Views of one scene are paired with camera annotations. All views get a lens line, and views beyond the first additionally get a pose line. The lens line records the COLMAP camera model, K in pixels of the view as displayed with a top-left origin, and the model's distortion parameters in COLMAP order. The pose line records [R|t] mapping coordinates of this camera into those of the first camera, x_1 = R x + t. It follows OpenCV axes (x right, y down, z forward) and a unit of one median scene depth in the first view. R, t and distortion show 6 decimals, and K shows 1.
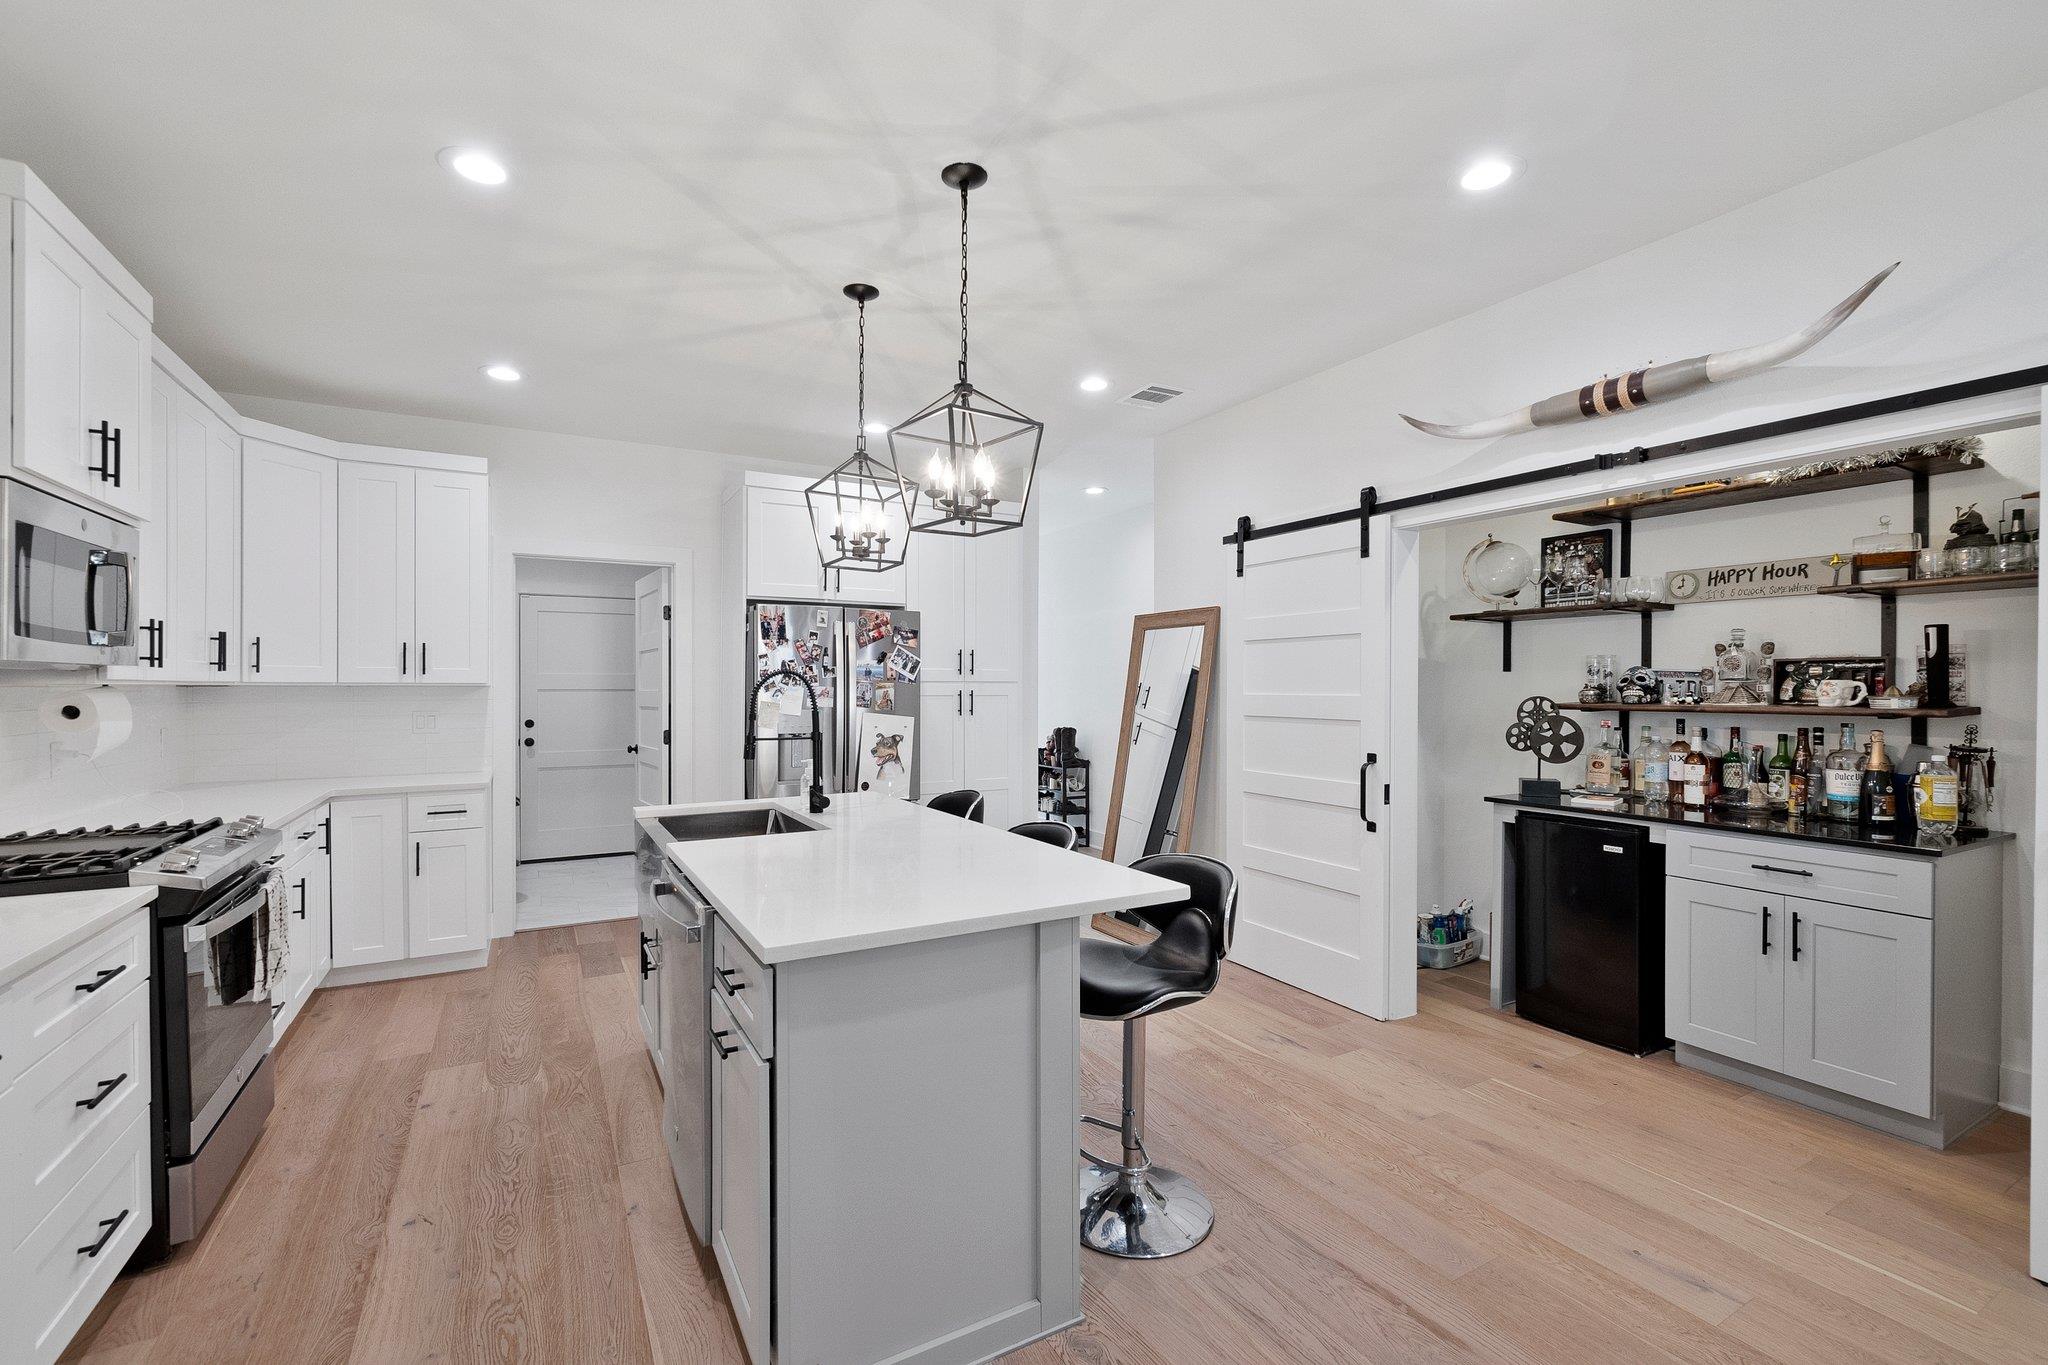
lens RADIAL K [[894.2, 0, 1023.6], [0, 894.2, 689.1], [0, 0, 1]] dist [0.000501, 0.000043]
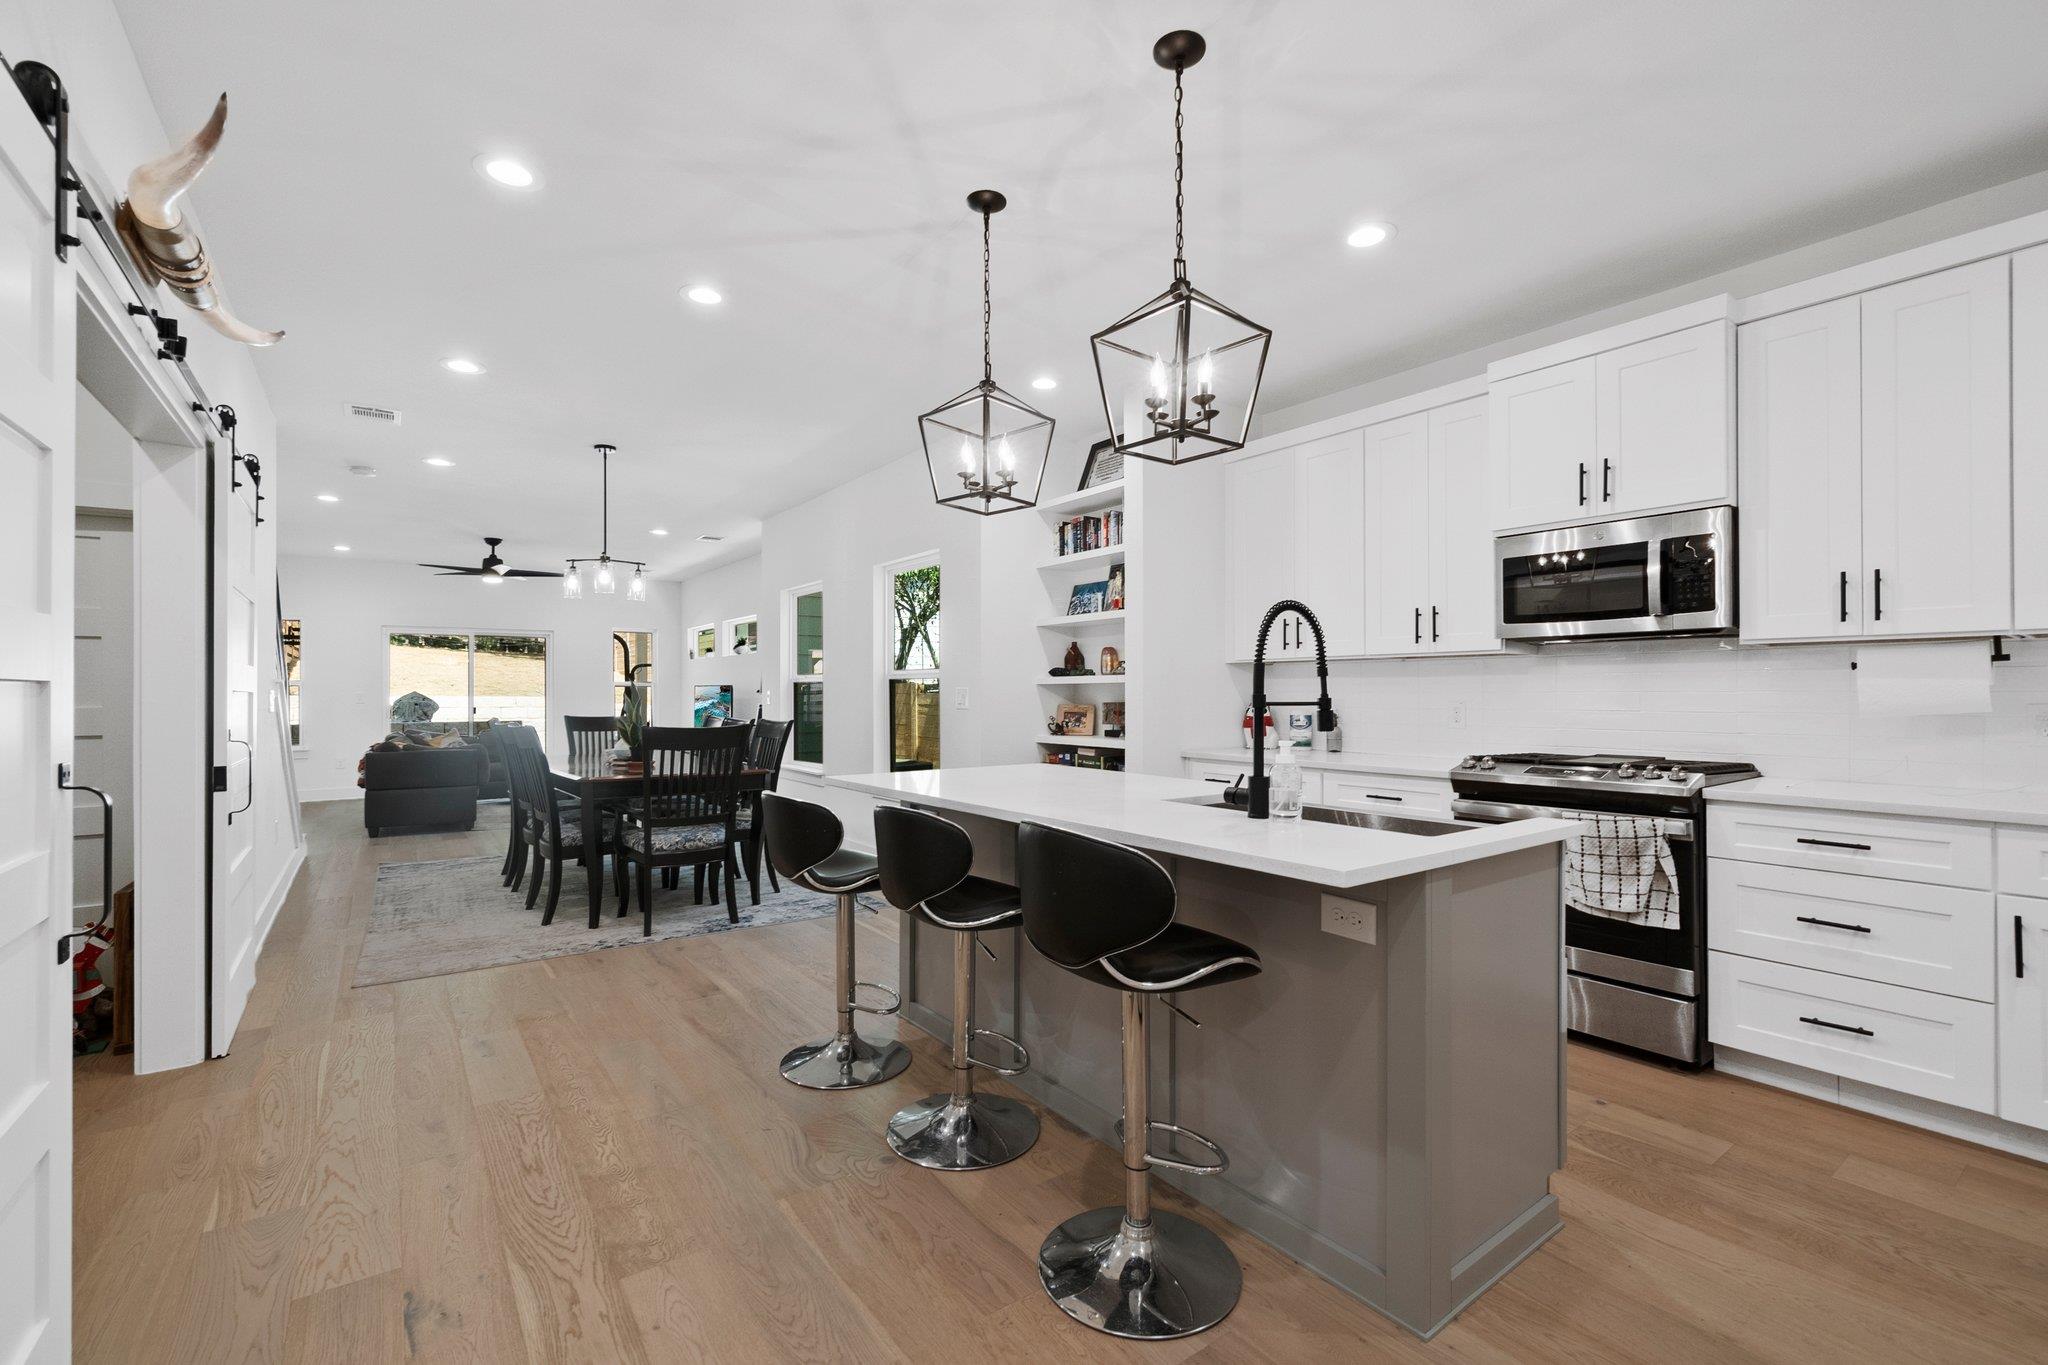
lens RADIAL K [[871.5, 0, 1026.5], [0, 871.5, 689.2], [0, 0, 1]] dist [-0.003323, -0.000128]
pose [[-0.992626, -0.000041, -0.121215, 0.017109], [-0.000009, 1.000000, -0.000268, 0.052079], [0.121215, -0.000265, -0.992626, 1.900349]]
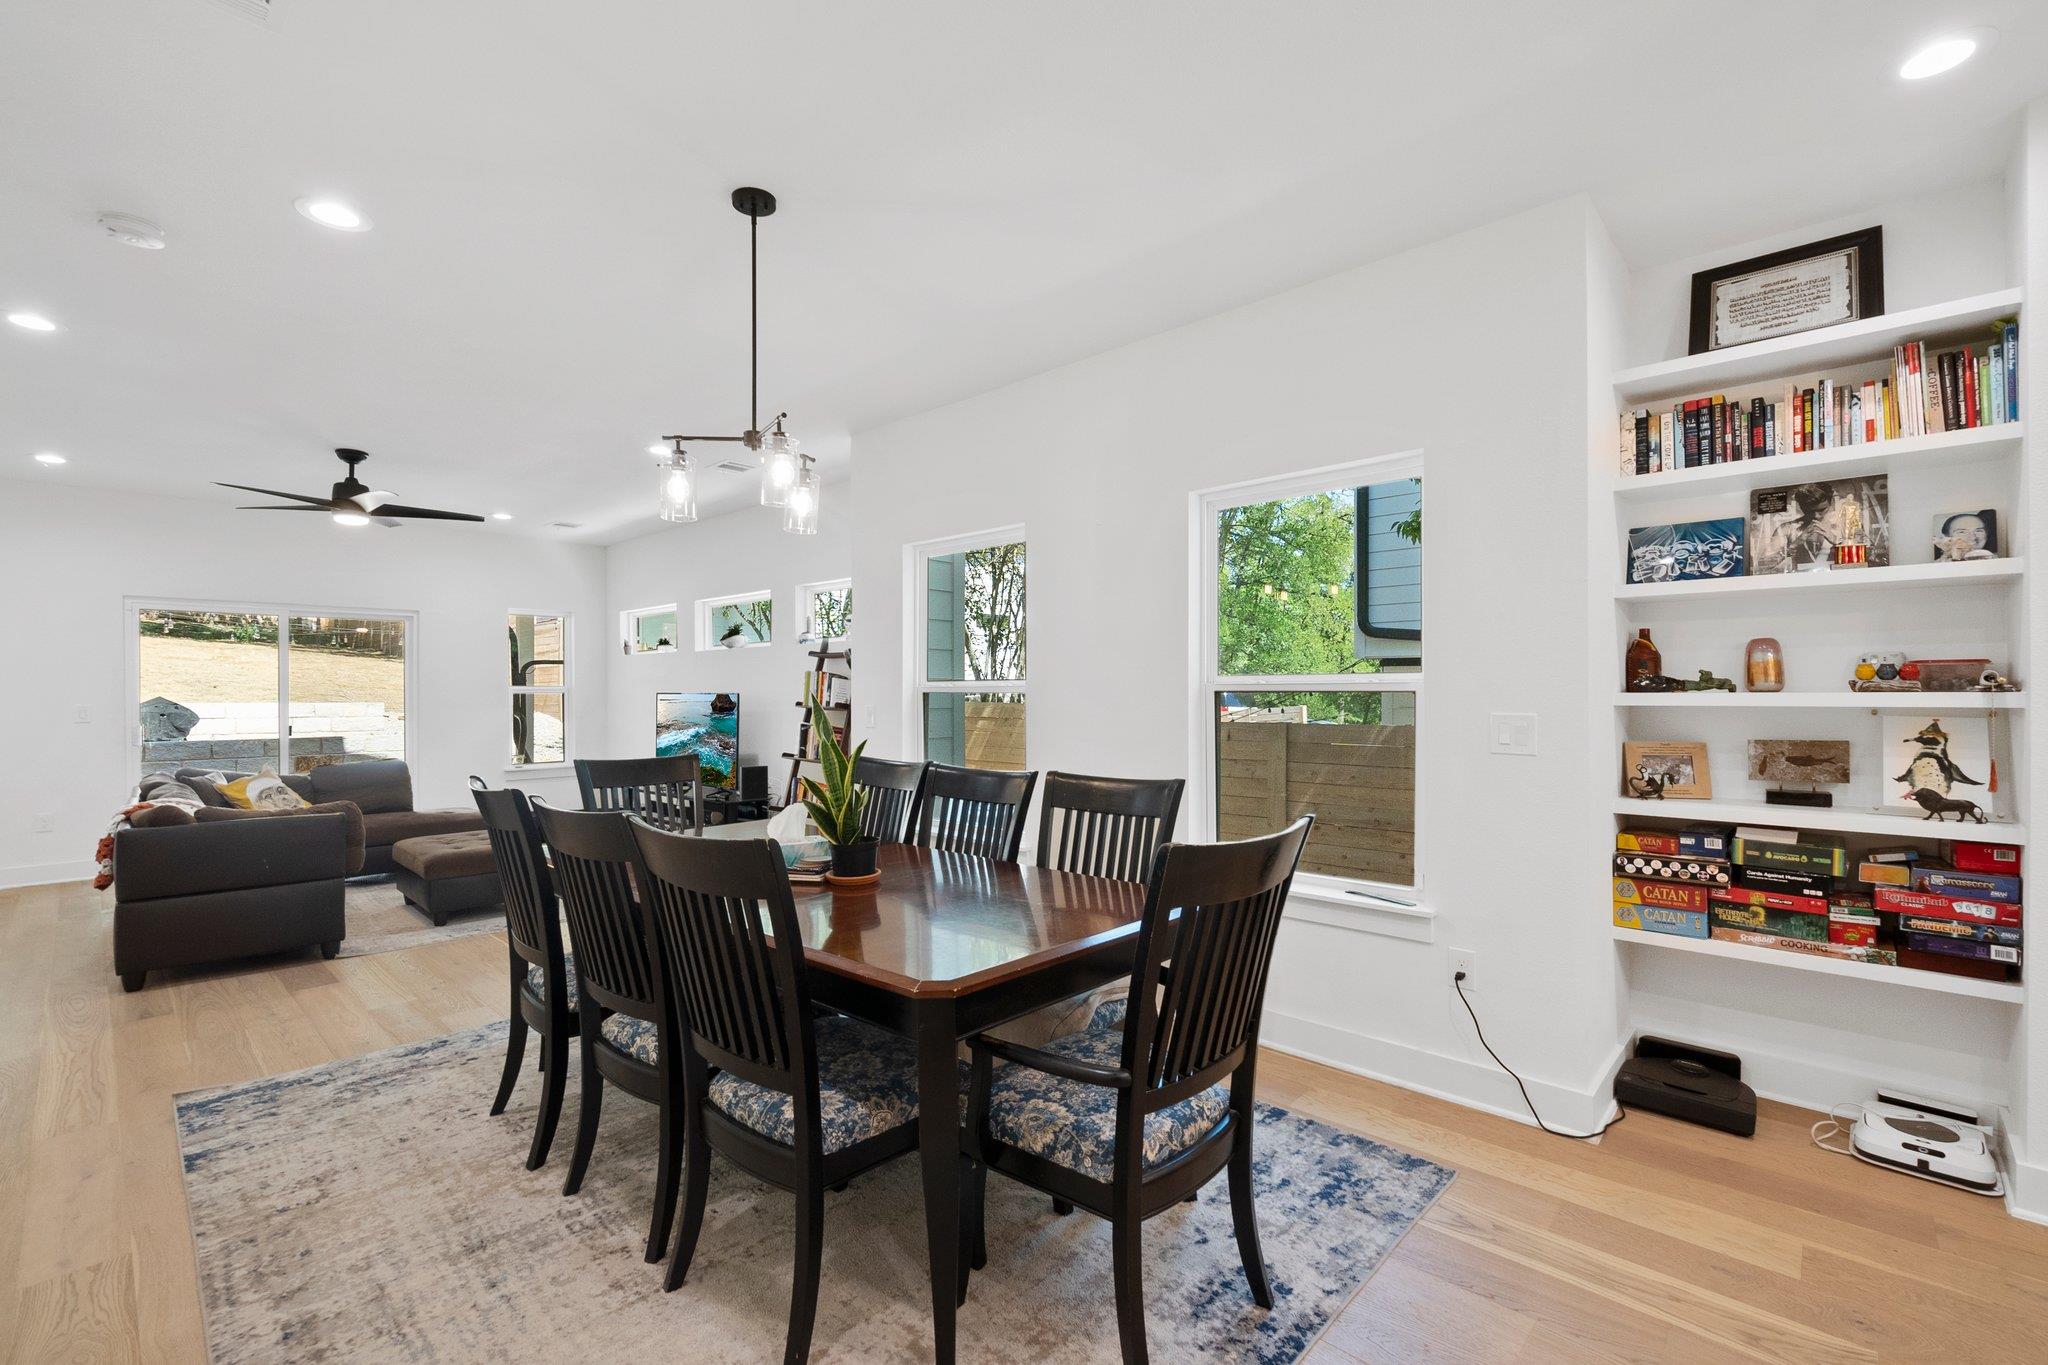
lens RADIAL K [[880.1, 0, 1037.2], [0, 880.1, 691.3], [0, 0, 1]] dist [-0.003554, -0.000371]
pose [[-0.951681, 0.001794, -0.307084, 0.747315], [0.000333, 0.999988, 0.004809, 0.017154], [0.307089, 0.004474, -0.951670, 0.772263]]
